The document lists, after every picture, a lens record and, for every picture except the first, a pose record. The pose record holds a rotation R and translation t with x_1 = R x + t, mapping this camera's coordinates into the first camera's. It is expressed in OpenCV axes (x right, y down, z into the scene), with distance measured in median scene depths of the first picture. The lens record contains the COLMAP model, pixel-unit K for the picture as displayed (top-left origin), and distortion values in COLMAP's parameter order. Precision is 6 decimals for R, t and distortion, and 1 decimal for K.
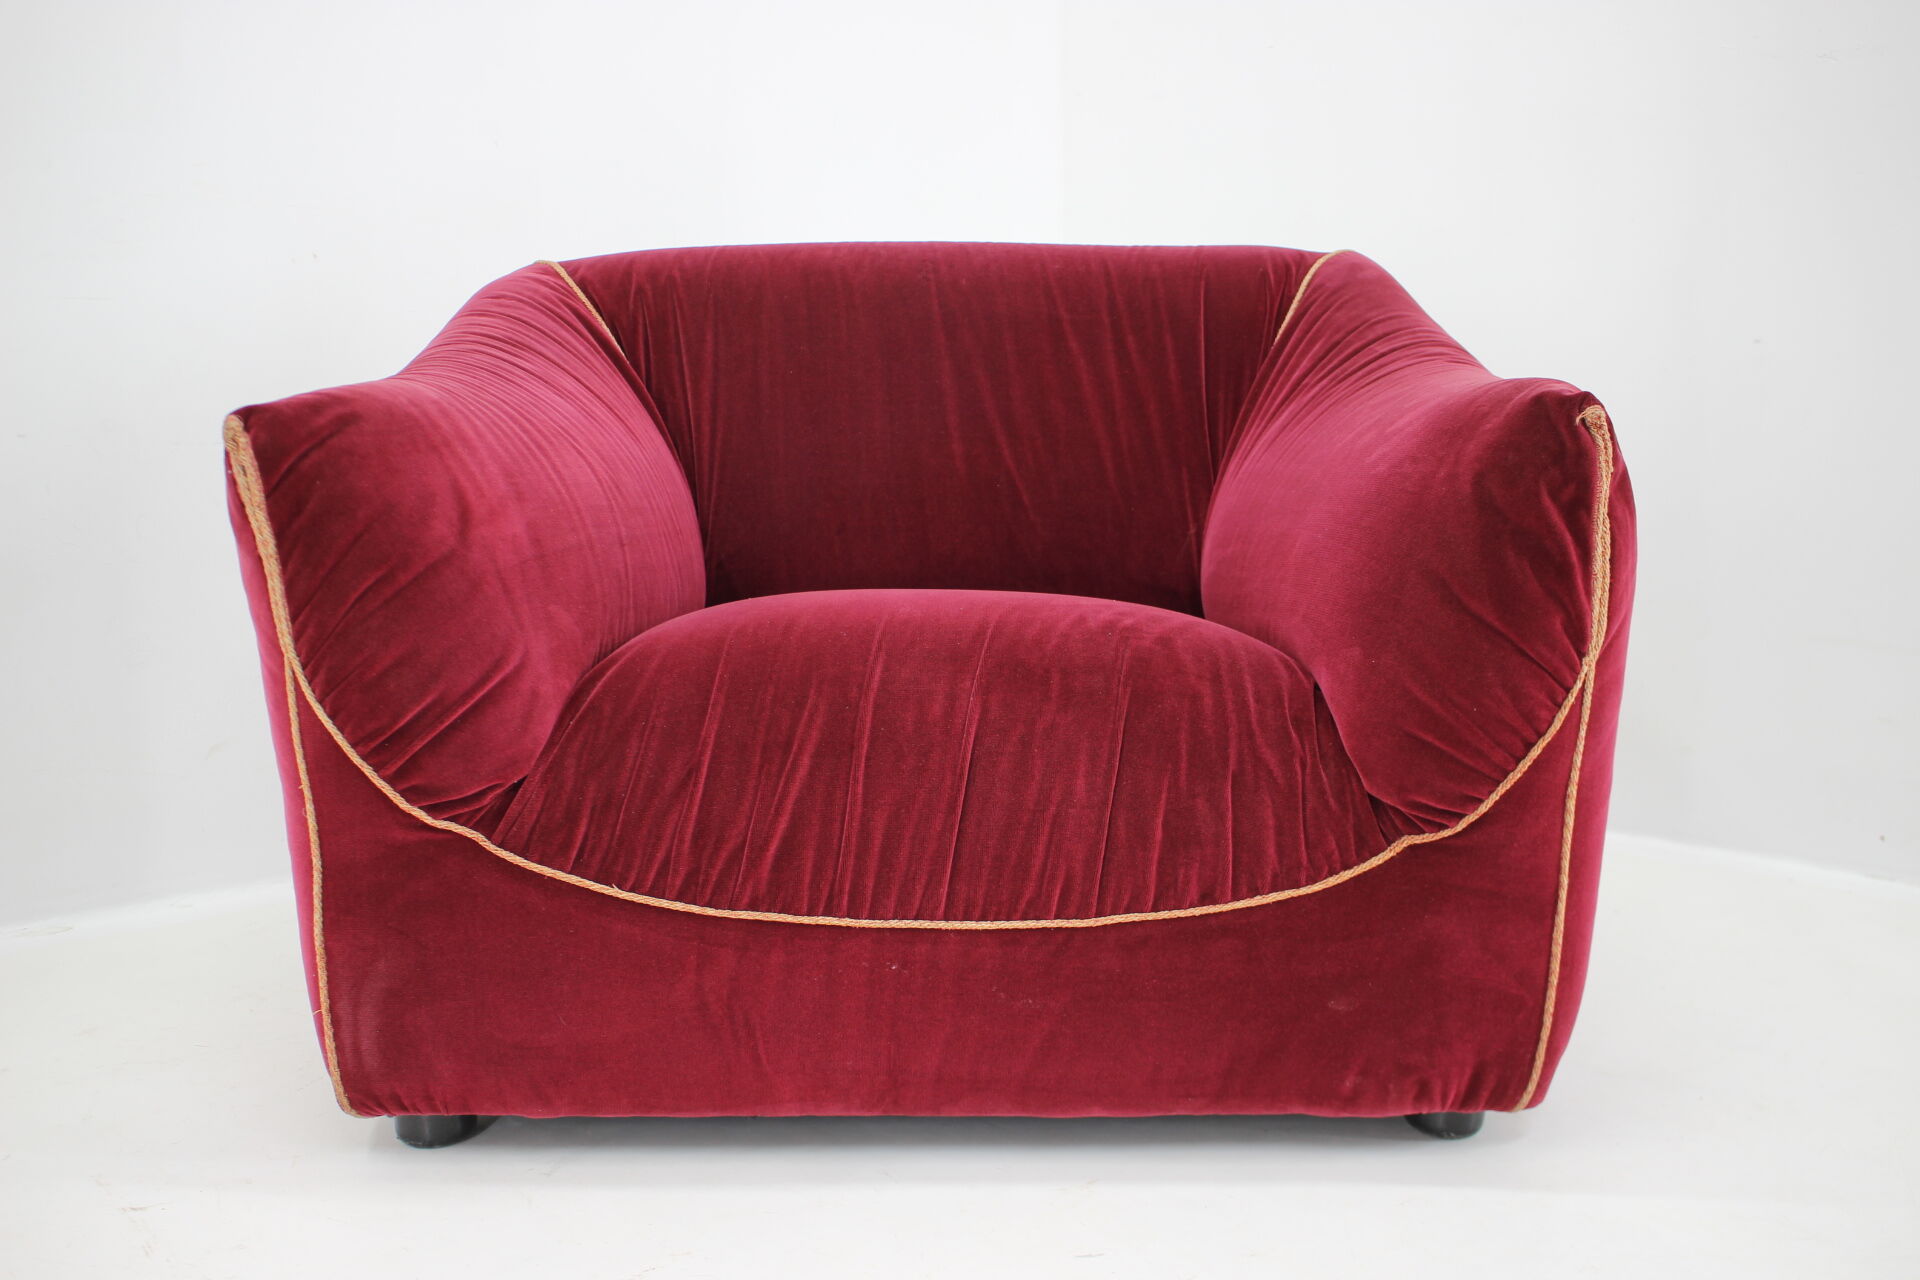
lens RADIAL K [[1976.0, 0, 960.0], [0, 1976.0, 640.0], [0, 0, 1]] dist [-0.120184, 0.009800]
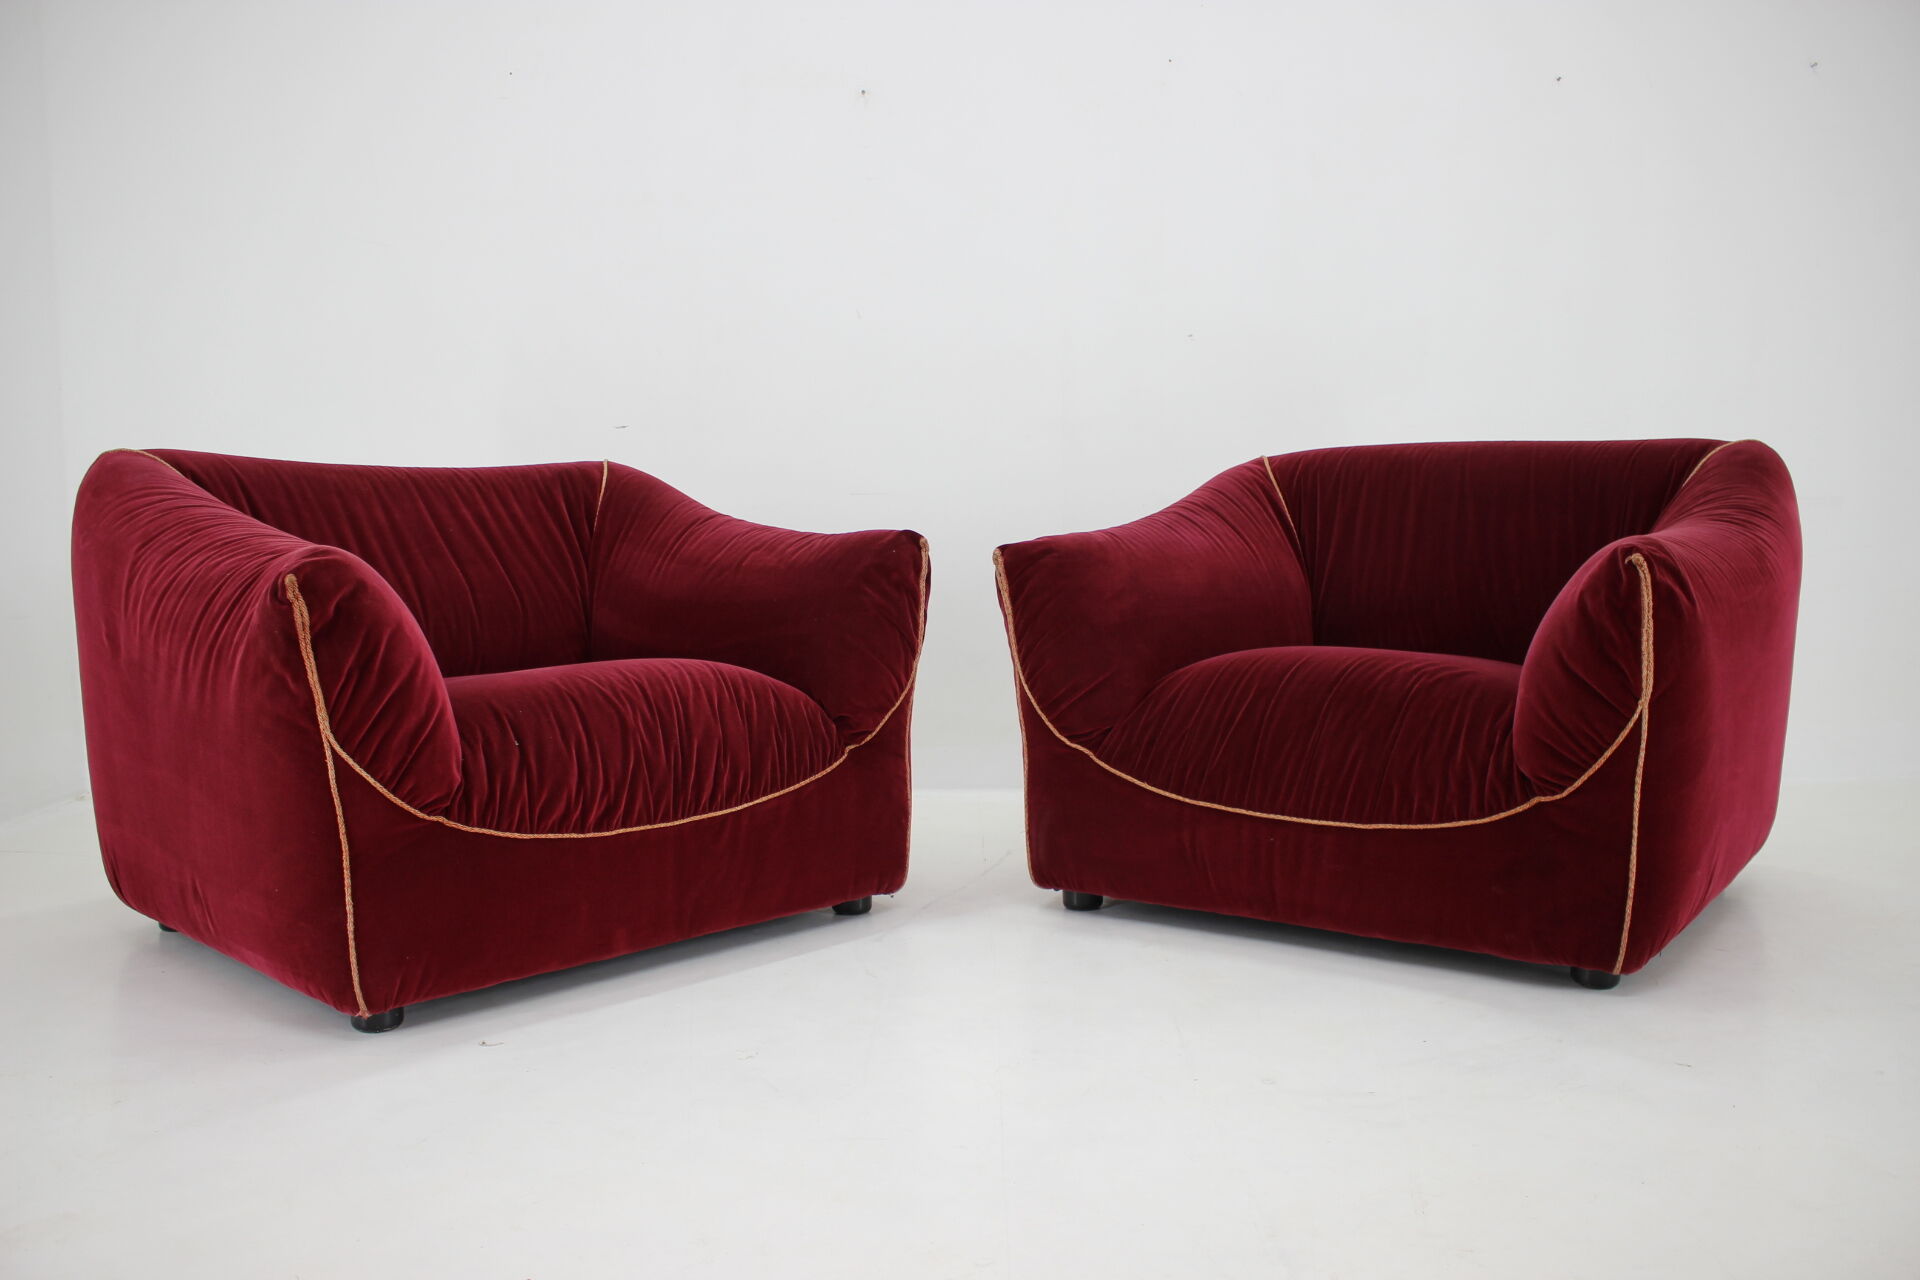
lens RADIAL K [[1598.9, 0, 960.2], [0, 1598.9, 665.9], [0, 0, 1]] dist [-0.162104, 0.119181]
pose [[0.800851, 0.053740, -0.596448, 0.636199], [-0.067945, 0.997688, -0.001339, 0.020060], [0.594997, 0.041598, 0.802651, -0.428916]]
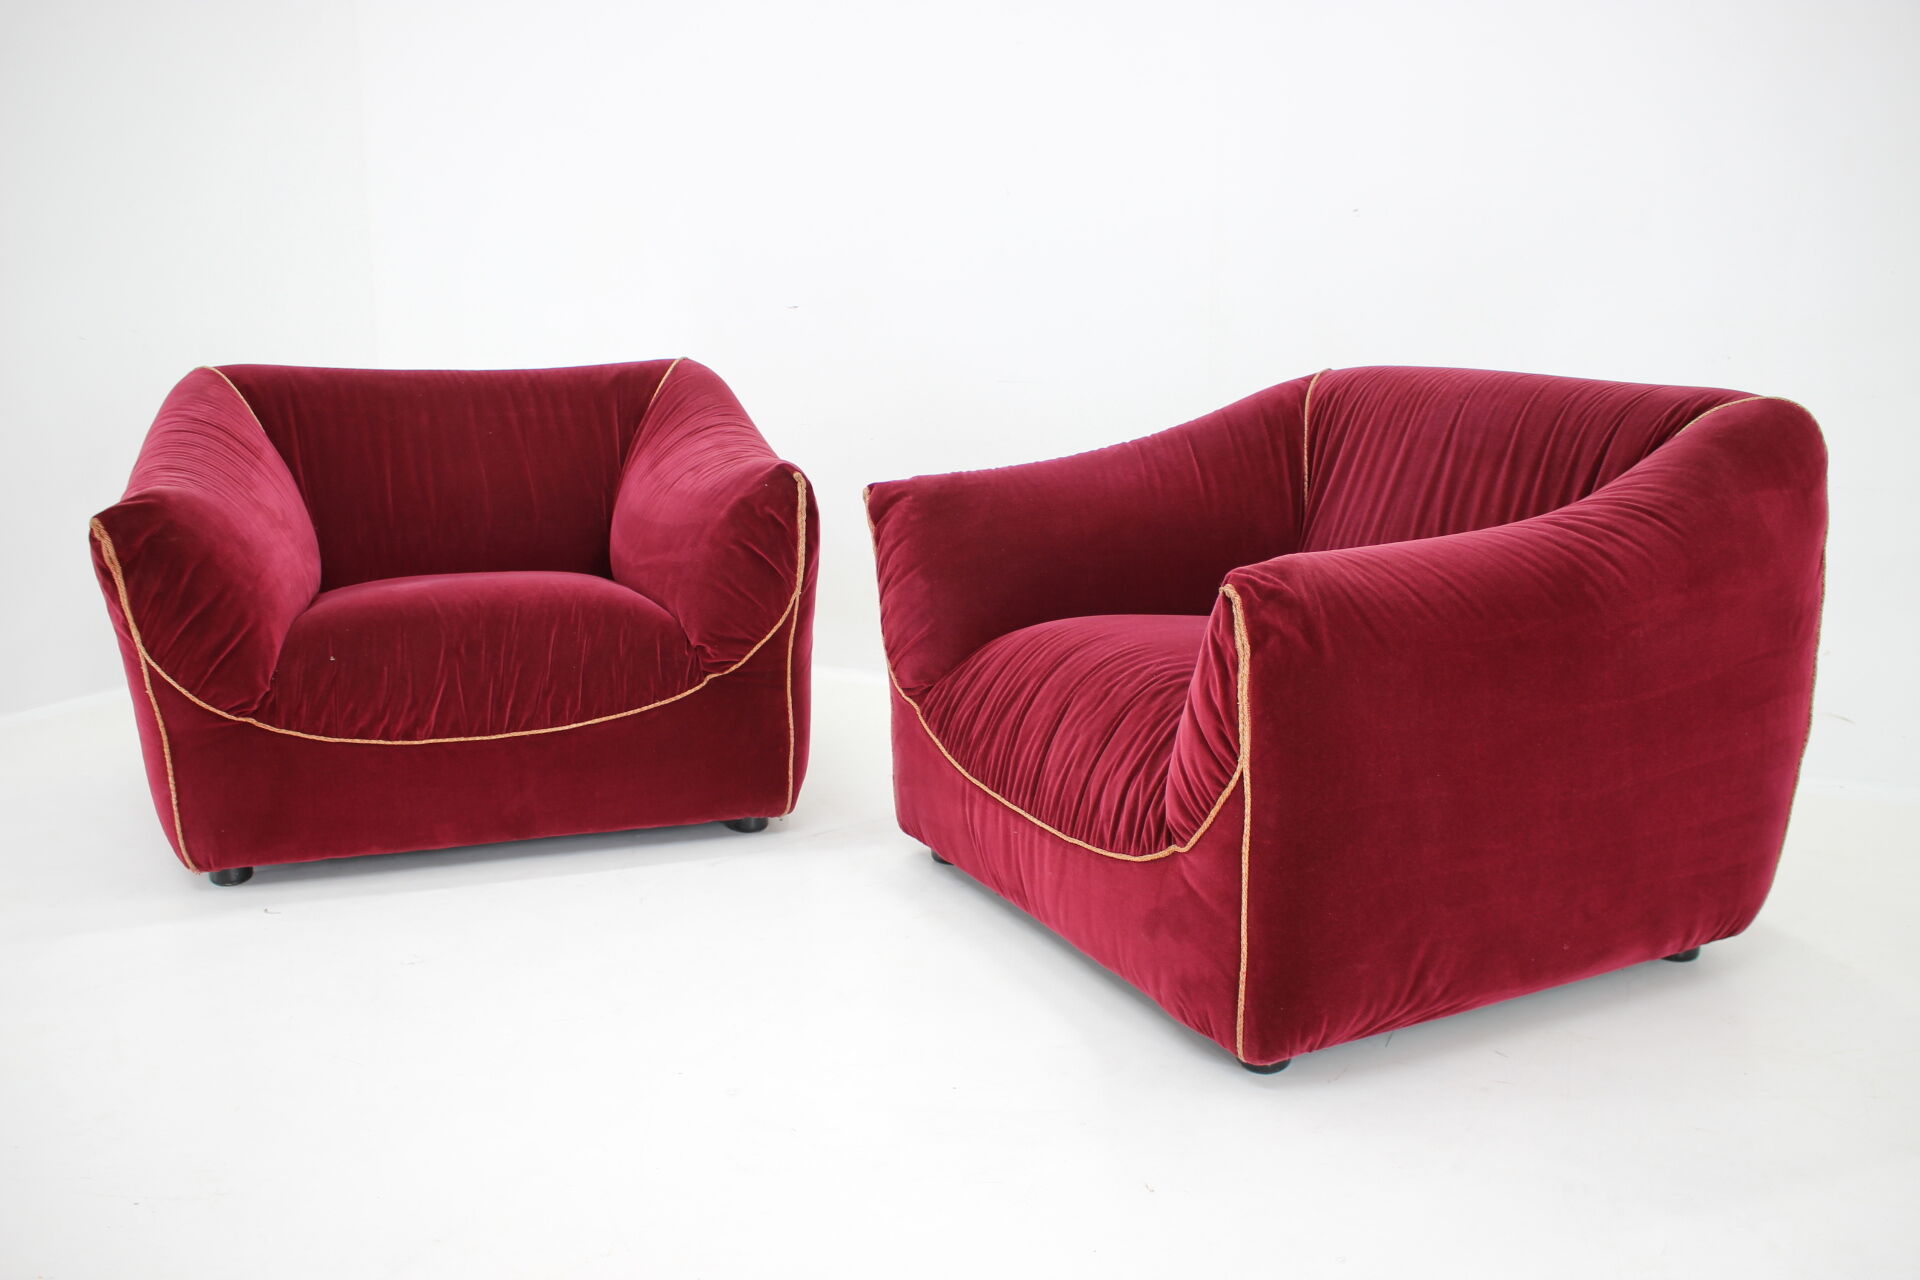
lens RADIAL K [[1680.7, 0, 960.0], [0, 1680.7, 640.0], [0, 0, 1]] dist [-0.144753, 0.111794]
pose [[0.442702, 0.186887, -0.876977, 1.245712], [-0.110734, 0.981947, 0.153358, -0.232730], [0.889805, 0.029219, 0.455405, 0.257173]]
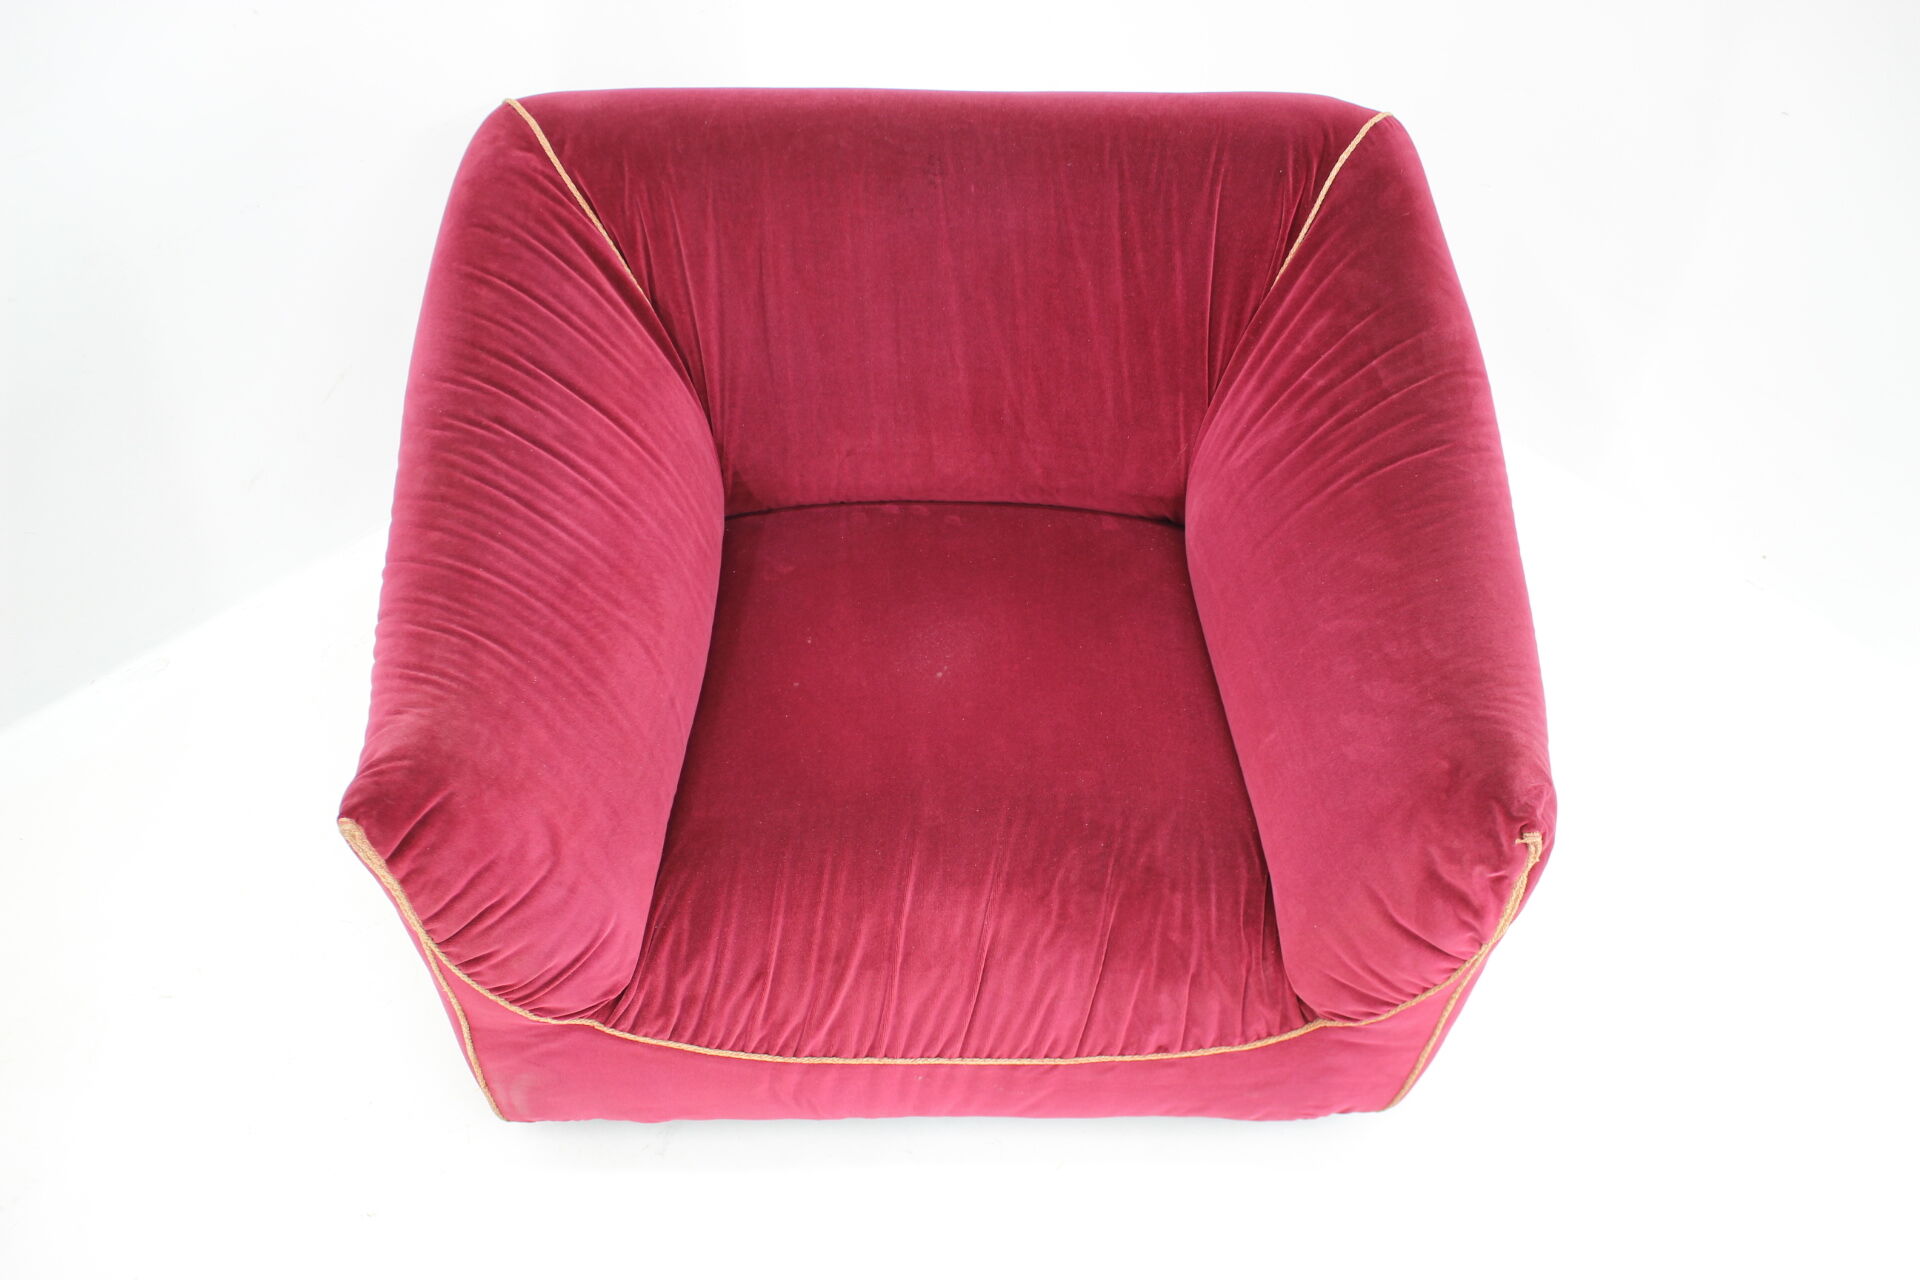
lens RADIAL K [[1949.1, 0, 960.1], [0, 1949.1, 669.1], [0, 0, 1]] dist [-0.157010, 0.199886]
pose [[0.999196, 0.003255, 0.039970, -0.059365], [-0.027918, 0.771981, 0.635033, -0.866998], [-0.028790, -0.635638, 0.771450, 0.175411]]
